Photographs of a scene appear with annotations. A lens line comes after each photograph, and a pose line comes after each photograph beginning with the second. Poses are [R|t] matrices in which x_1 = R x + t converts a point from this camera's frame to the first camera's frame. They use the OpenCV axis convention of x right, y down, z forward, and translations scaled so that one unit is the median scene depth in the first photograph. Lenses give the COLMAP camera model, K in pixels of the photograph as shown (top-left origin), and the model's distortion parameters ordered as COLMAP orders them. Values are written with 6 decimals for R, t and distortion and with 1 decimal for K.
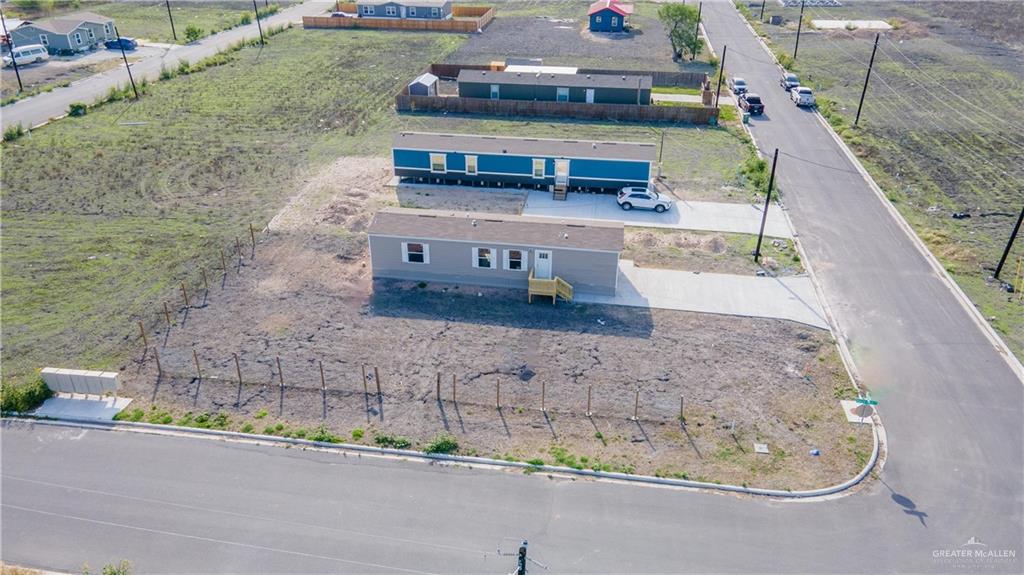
lens RADIAL K [[722.8, 0, 507.4], [0, 722.8, 288.4], [0, 0, 1]] dist [0.028715, 0.017328]
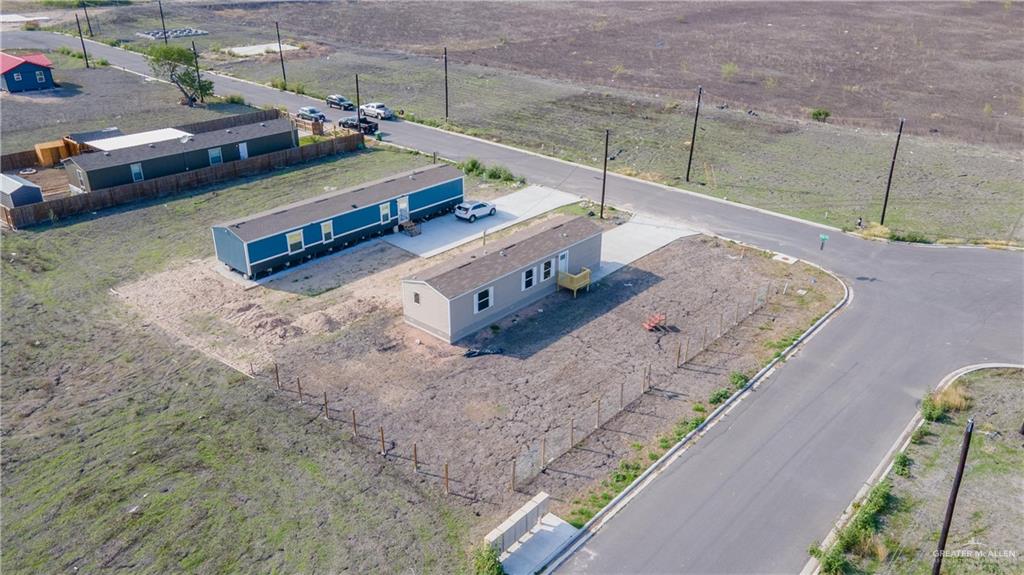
lens RADIAL K [[791.2, 0, 519.0], [0, 791.2, 284.5], [0, 0, 1]] dist [0.017221, 0.034116]
pose [[0.531899, -0.353172, 0.769645, -0.726167], [0.397270, 0.906724, 0.141522, -0.158107], [-0.747837, 0.230481, 0.622590, 0.214313]]
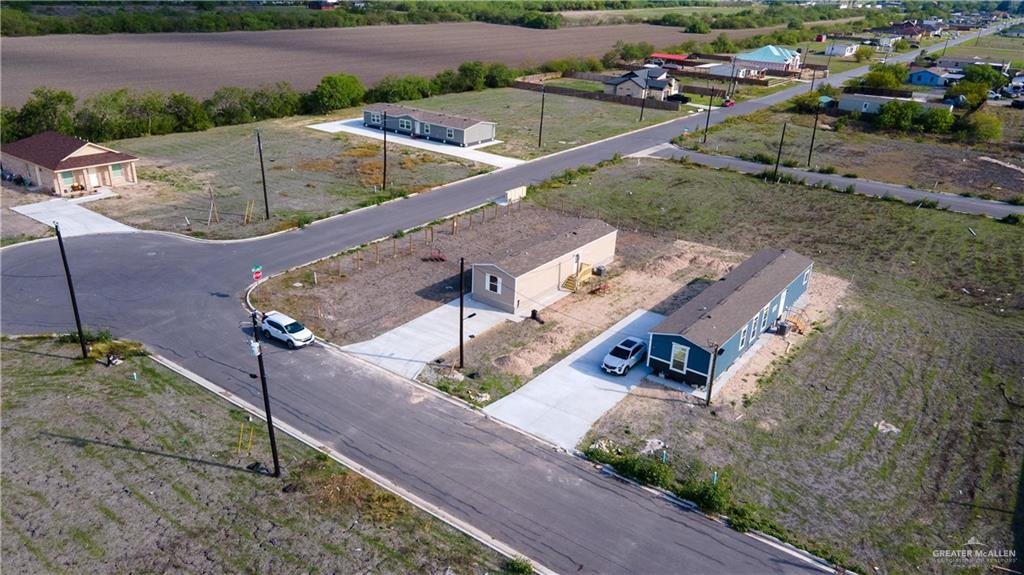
lens RADIAL K [[757.3, 0, 516.0], [0, 757.3, 289.1], [0, 0, 1]] dist [0.028449, 0.009551]
pose [[-0.449216, 0.323616, -0.832753, 0.940617], [-0.473139, 0.704486, 0.528998, -0.575242], [0.757855, 0.631643, -0.163351, 0.966405]]
